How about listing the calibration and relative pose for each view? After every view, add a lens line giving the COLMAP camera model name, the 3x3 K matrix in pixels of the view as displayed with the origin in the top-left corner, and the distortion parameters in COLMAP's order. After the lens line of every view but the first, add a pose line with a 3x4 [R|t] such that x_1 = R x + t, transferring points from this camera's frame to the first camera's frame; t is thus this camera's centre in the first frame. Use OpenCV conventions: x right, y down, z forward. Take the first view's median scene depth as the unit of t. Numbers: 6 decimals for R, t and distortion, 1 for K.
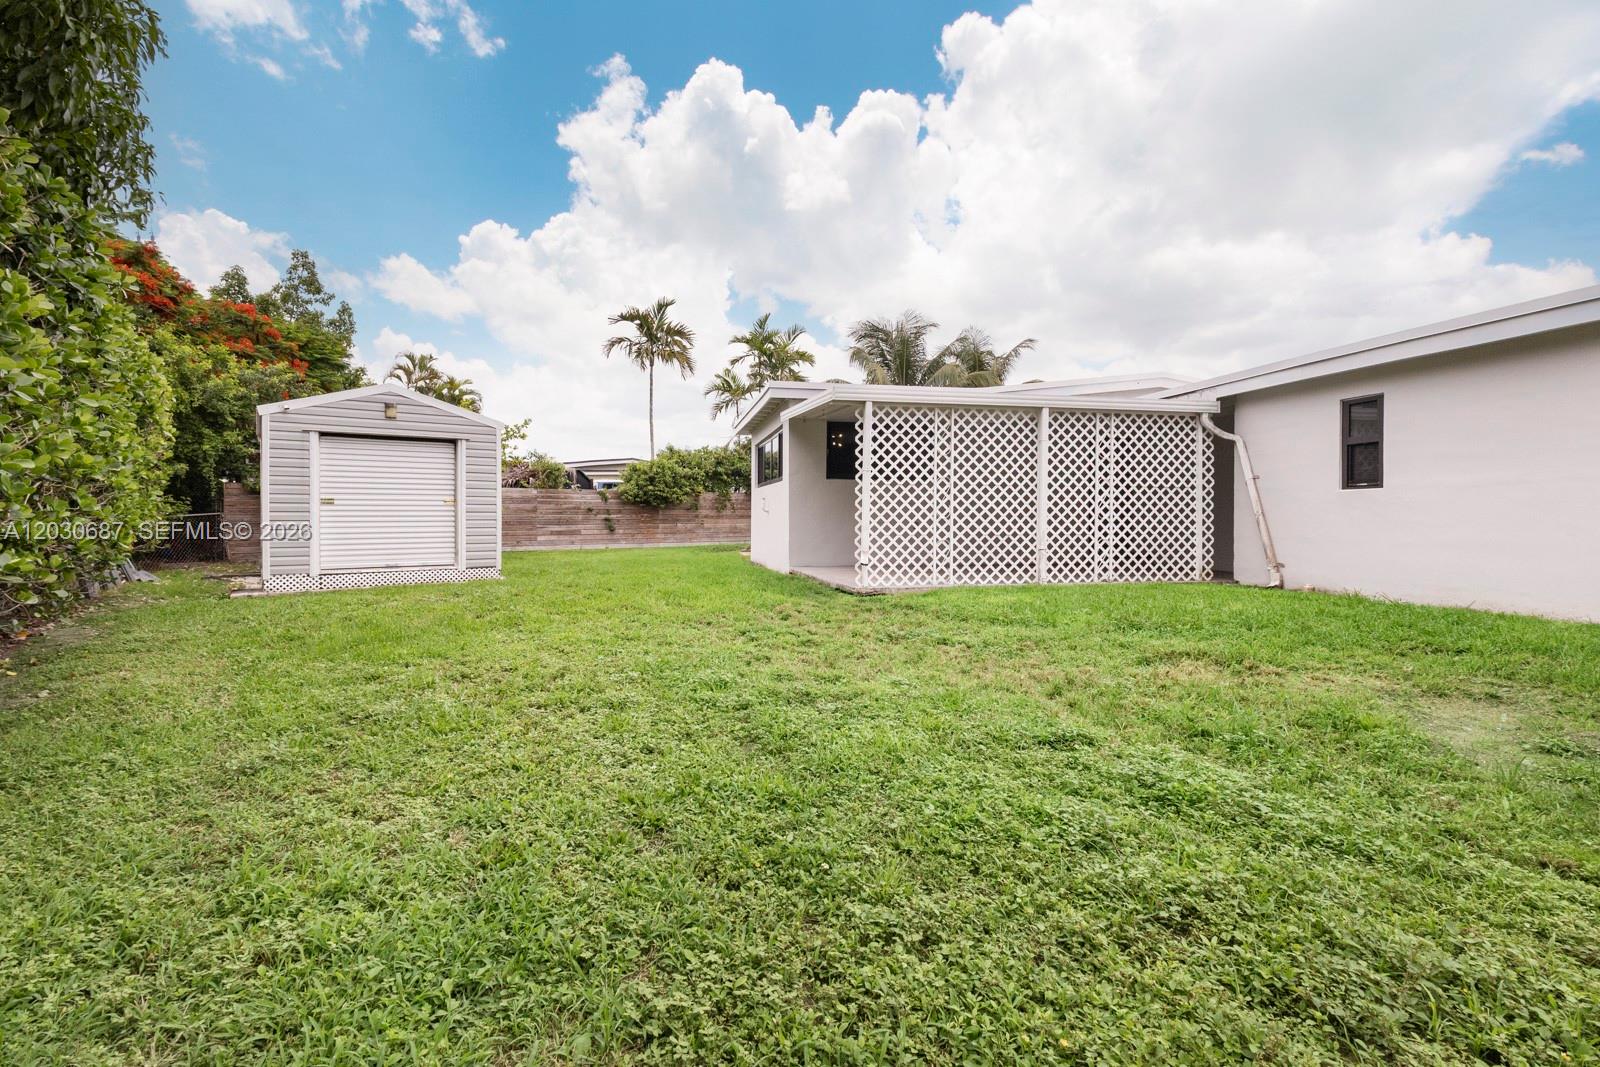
lens RADIAL K [[757.9, 0, 800.9], [0, 757.9, 526.7], [0, 0, 1]] dist [0.002035, -0.000114]
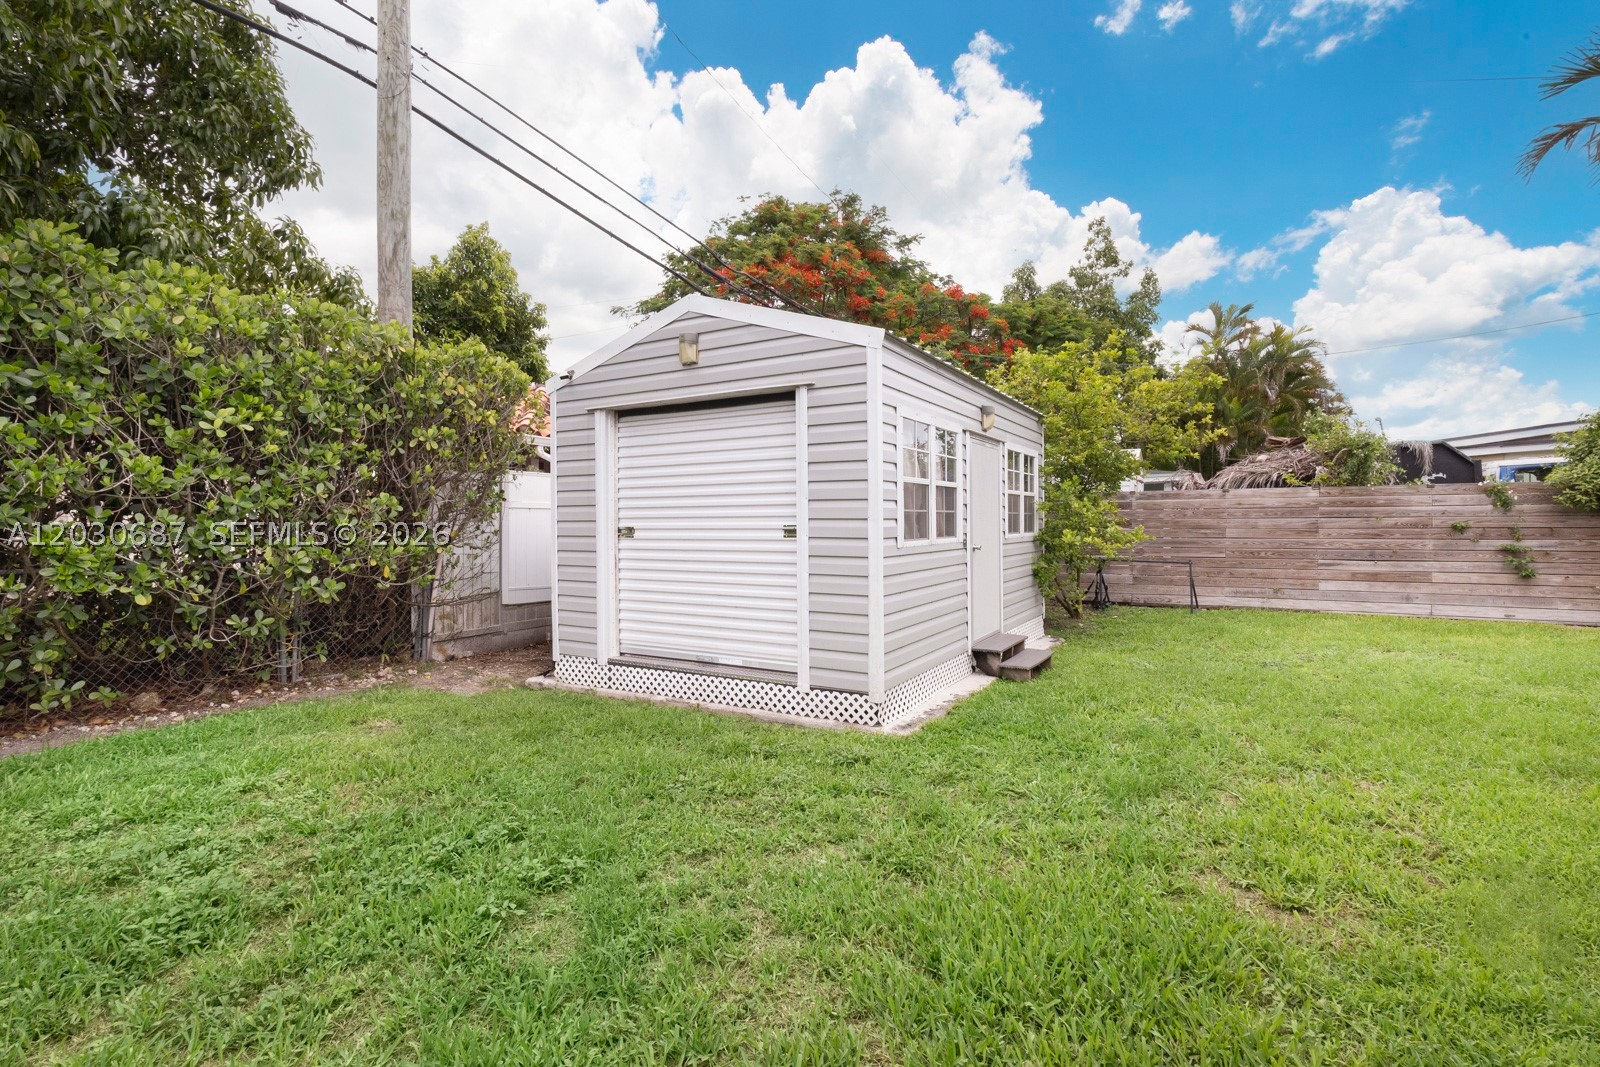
lens RADIAL K [[757.9, 0, 803.5], [0, 757.9, 531.2], [0, 0, 1]] dist [0.002035, -0.000114]
pose [[0.411182, 0.003206, -0.911547, -0.027425], [-0.007436, 0.999972, 0.000163, -0.017890], [0.911523, 0.006711, 0.411195, 0.459867]]
